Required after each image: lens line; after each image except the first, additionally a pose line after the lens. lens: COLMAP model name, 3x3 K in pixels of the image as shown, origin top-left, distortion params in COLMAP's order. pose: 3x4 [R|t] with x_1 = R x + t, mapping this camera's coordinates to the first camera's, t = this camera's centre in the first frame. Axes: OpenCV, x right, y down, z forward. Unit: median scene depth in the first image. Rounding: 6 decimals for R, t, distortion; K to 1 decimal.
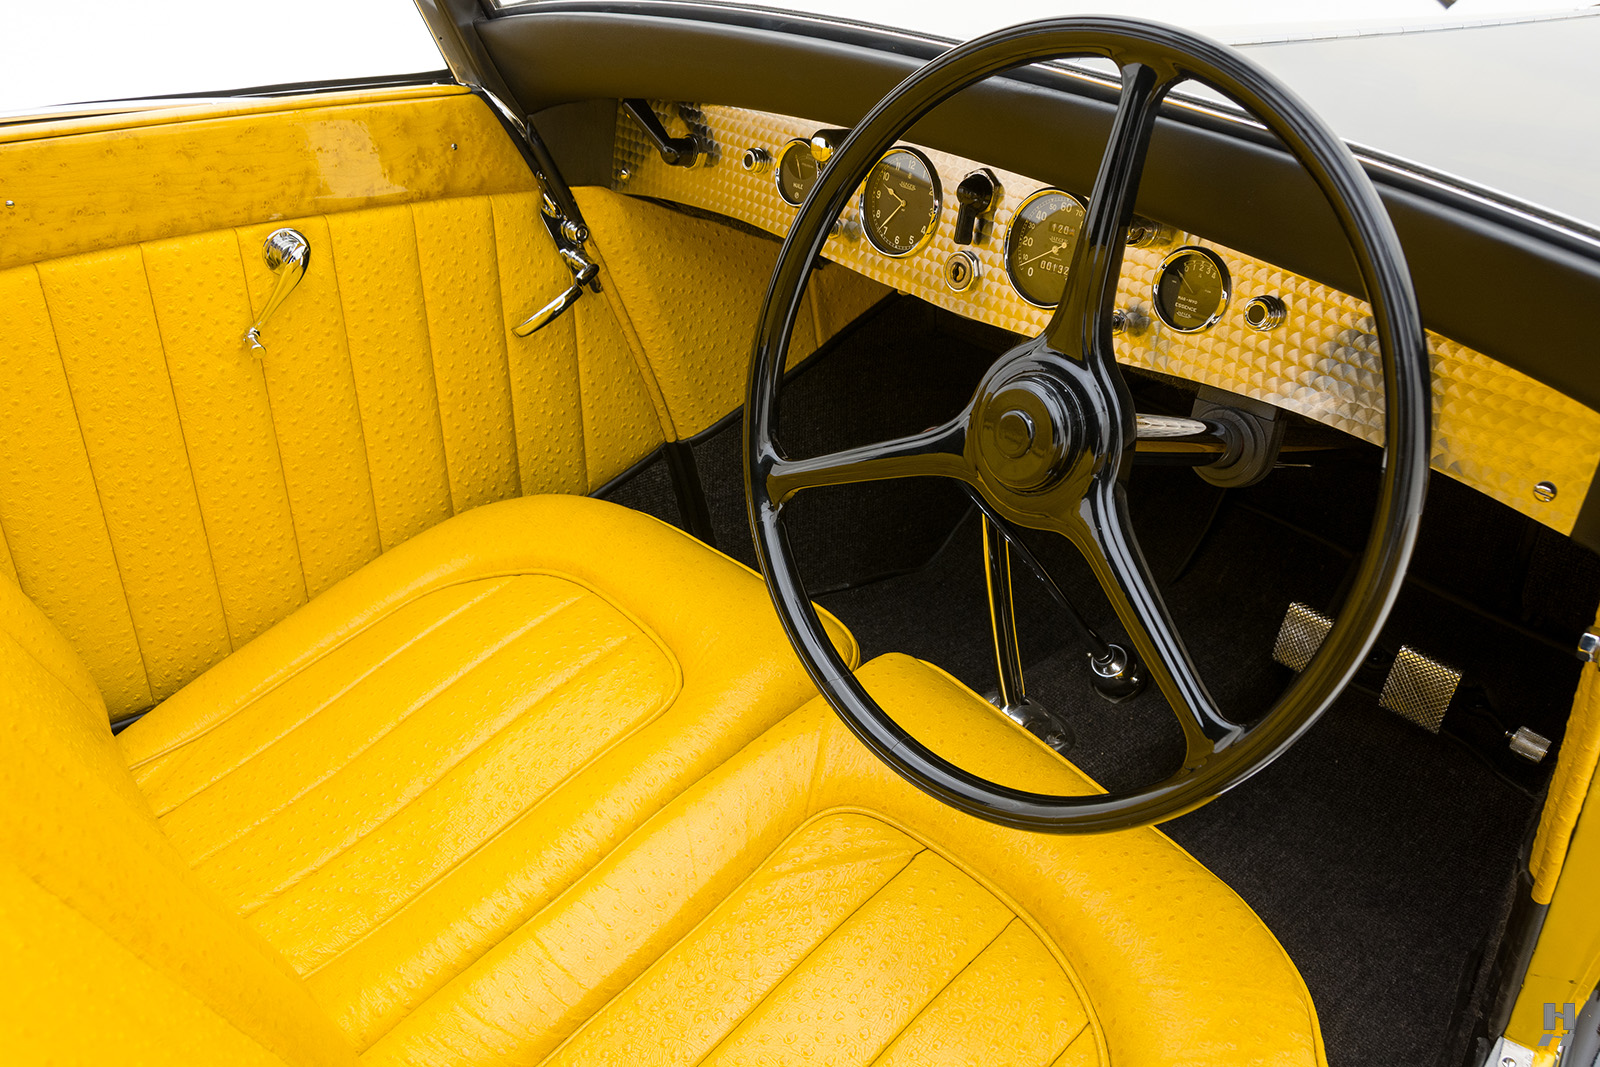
lens RADIAL K [[1350.0, 0, 800.0], [0, 1350.0, 533.5], [0, 0, 1]] dist [0.001132, -0.000582]
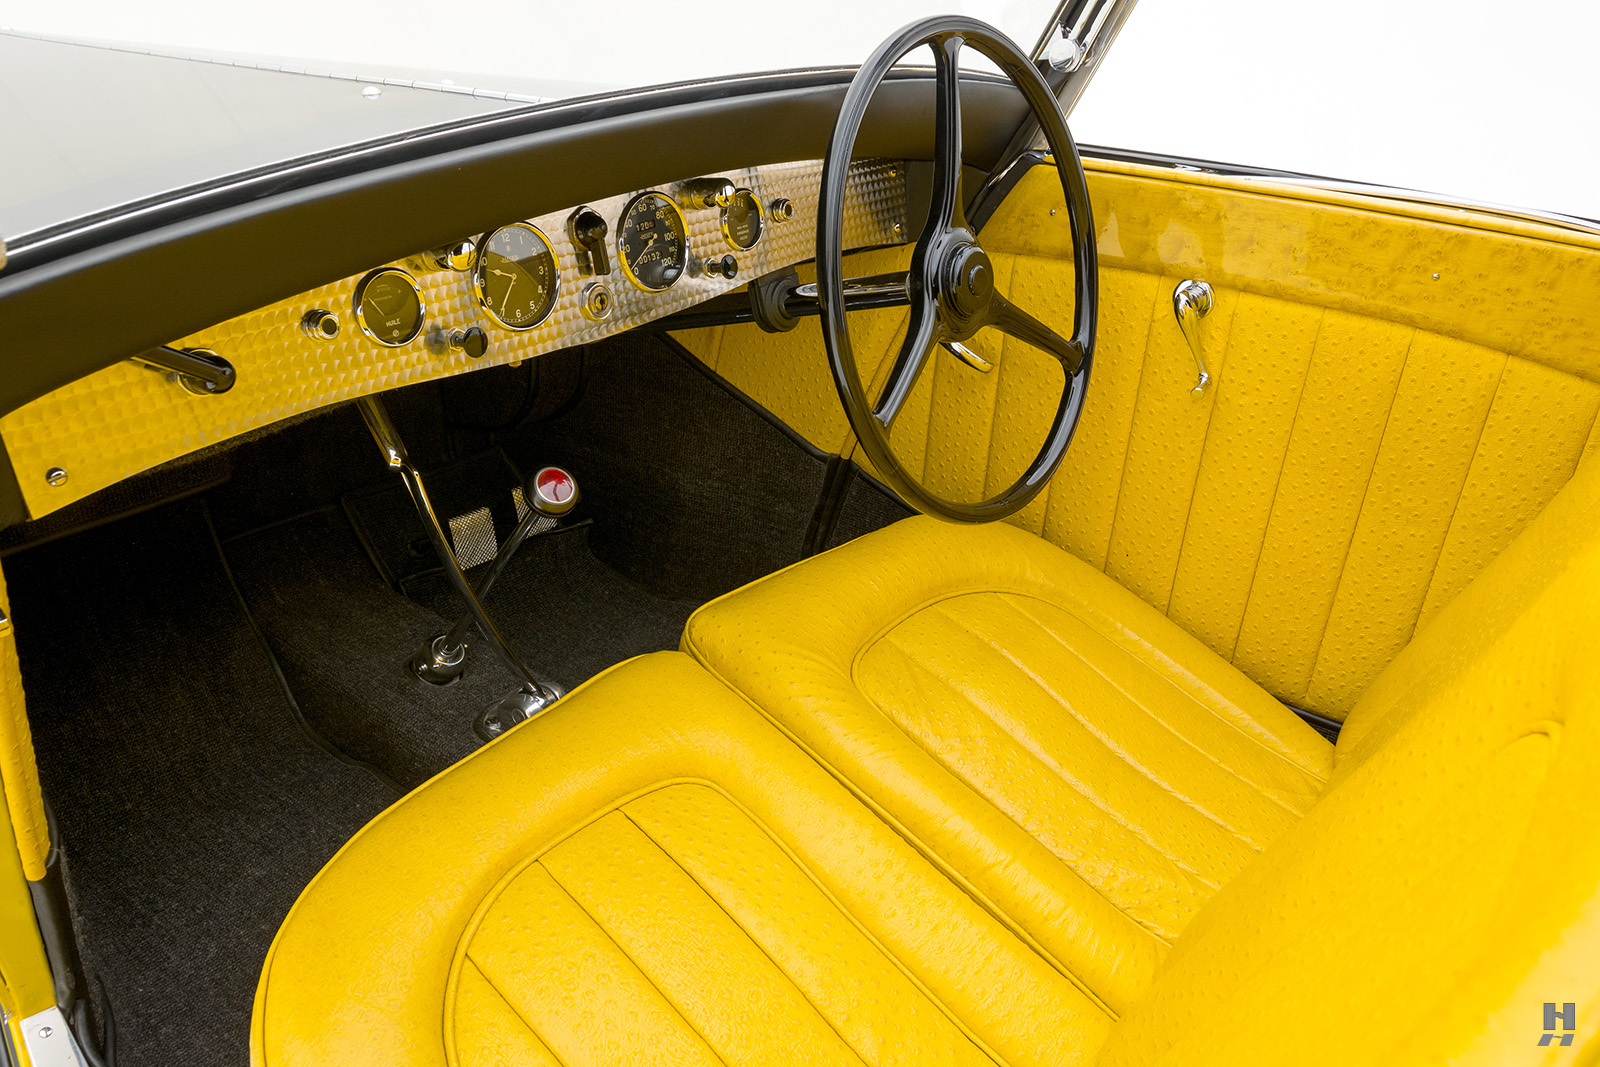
lens RADIAL K [[1205.3, 0, 800.0], [0, 1205.3, 533.5], [0, 0, 1]] dist [0.000237, 0.000543]
pose [[-0.267664, -0.457204, 0.848128, -0.830543], [0.406855, 0.744288, 0.529627, -0.498367], [-0.873399, 0.486827, -0.013203, 0.946639]]
